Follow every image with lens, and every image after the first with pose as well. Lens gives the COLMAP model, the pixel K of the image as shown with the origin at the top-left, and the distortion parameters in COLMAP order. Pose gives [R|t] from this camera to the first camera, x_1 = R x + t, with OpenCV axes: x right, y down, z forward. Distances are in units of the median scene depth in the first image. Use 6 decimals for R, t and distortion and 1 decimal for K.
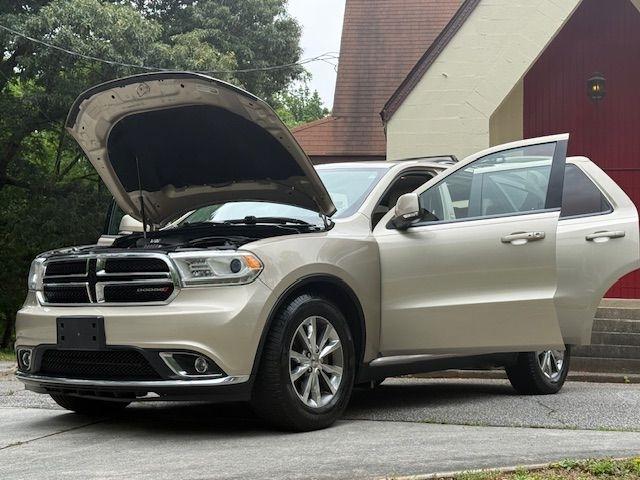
lens RADIAL K [[1143.4, 0, 320.0], [0, 1143.4, 240.0], [0, 0, 1]] dist [0.234163, -0.266308]
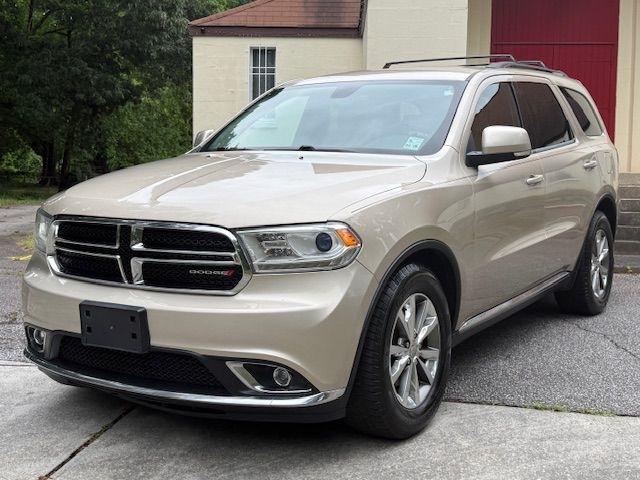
lens RADIAL K [[887.8, 0, 320.0], [0, 887.8, 240.0], [0, 0, 1]] dist [0.199423, -0.292200]
pose [[0.996539, -0.012064, 0.082241, -0.118676], [-0.003005, 0.983537, 0.180684, -0.079884], [-0.083067, -0.180306, 0.980097, 0.418204]]
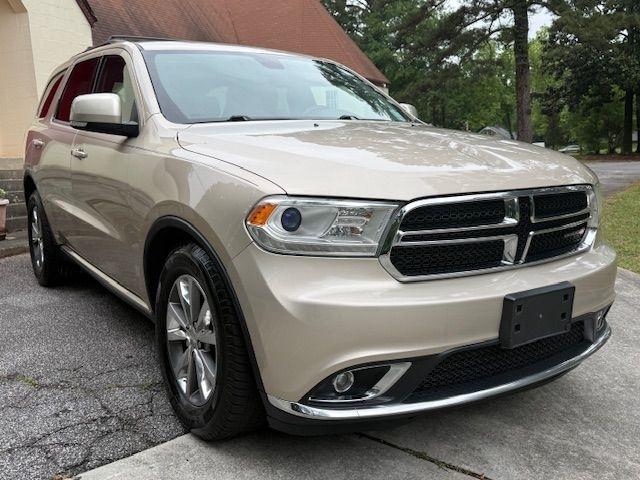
lens RADIAL K [[637.6, 0, 320.6], [0, 637.6, 248.4], [0, 0, 1]] dist [0.018593, -0.024137]
pose [[0.295505, -0.169510, 0.940183, -0.564991], [-0.059783, 0.978923, 0.195285, -0.017597], [-0.953469, -0.113914, 0.279142, 1.002598]]
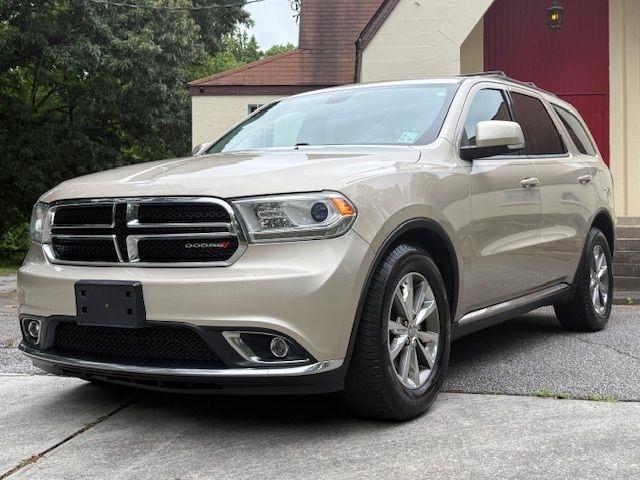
lens RADIAL K [[887.8, 0, 320.0], [0, 887.8, 240.0], [0, 0, 1]] dist [0.199423, -0.292200]
pose [[0.996296, -0.020449, 0.083523, -0.117025], [0.012921, 0.995886, 0.089690, -0.010805], [-0.085013, -0.088279, 0.992461, 0.408867]]
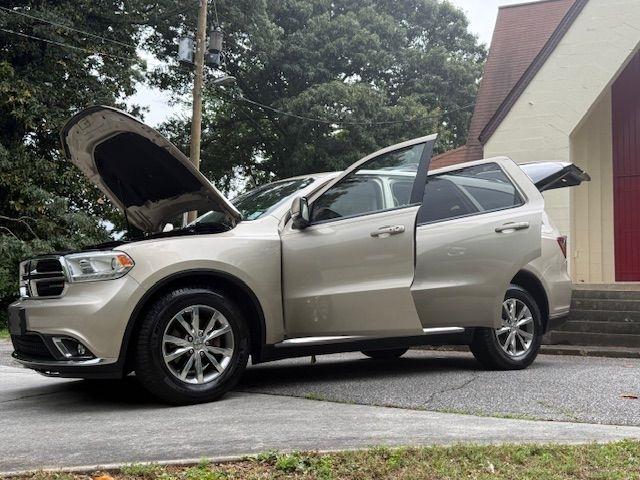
lens RADIAL K [[764.7, 0, 320.8], [0, 764.7, 232.1], [0, 0, 1]] dist [0.125983, 0.008388]
pose [[0.942673, -0.036636, -0.331702, 0.376328], [0.031326, 0.999281, -0.021343, 0.013027], [0.332245, 0.009729, 0.943143, 0.308470]]
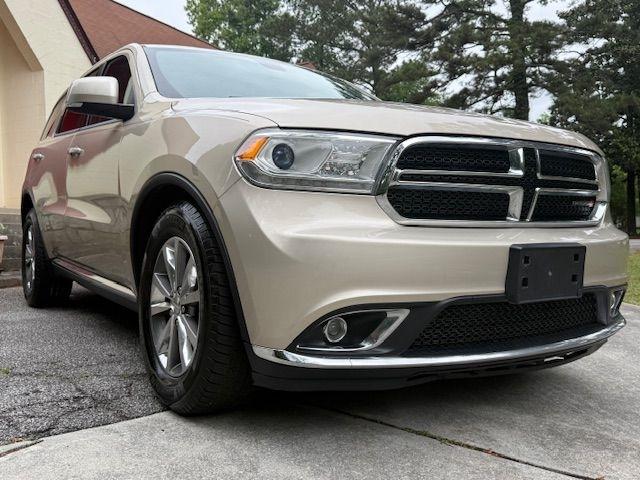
lens RADIAL K [[637.6, 0, 320.6], [0, 637.6, 248.4], [0, 0, 1]] dist [0.018593, -0.024137]
pose [[0.304711, -0.037168, 0.951719, -0.550868], [-0.077124, 0.994994, 0.063551, 0.055014], [-0.949317, -0.092765, 0.300319, 0.995481]]
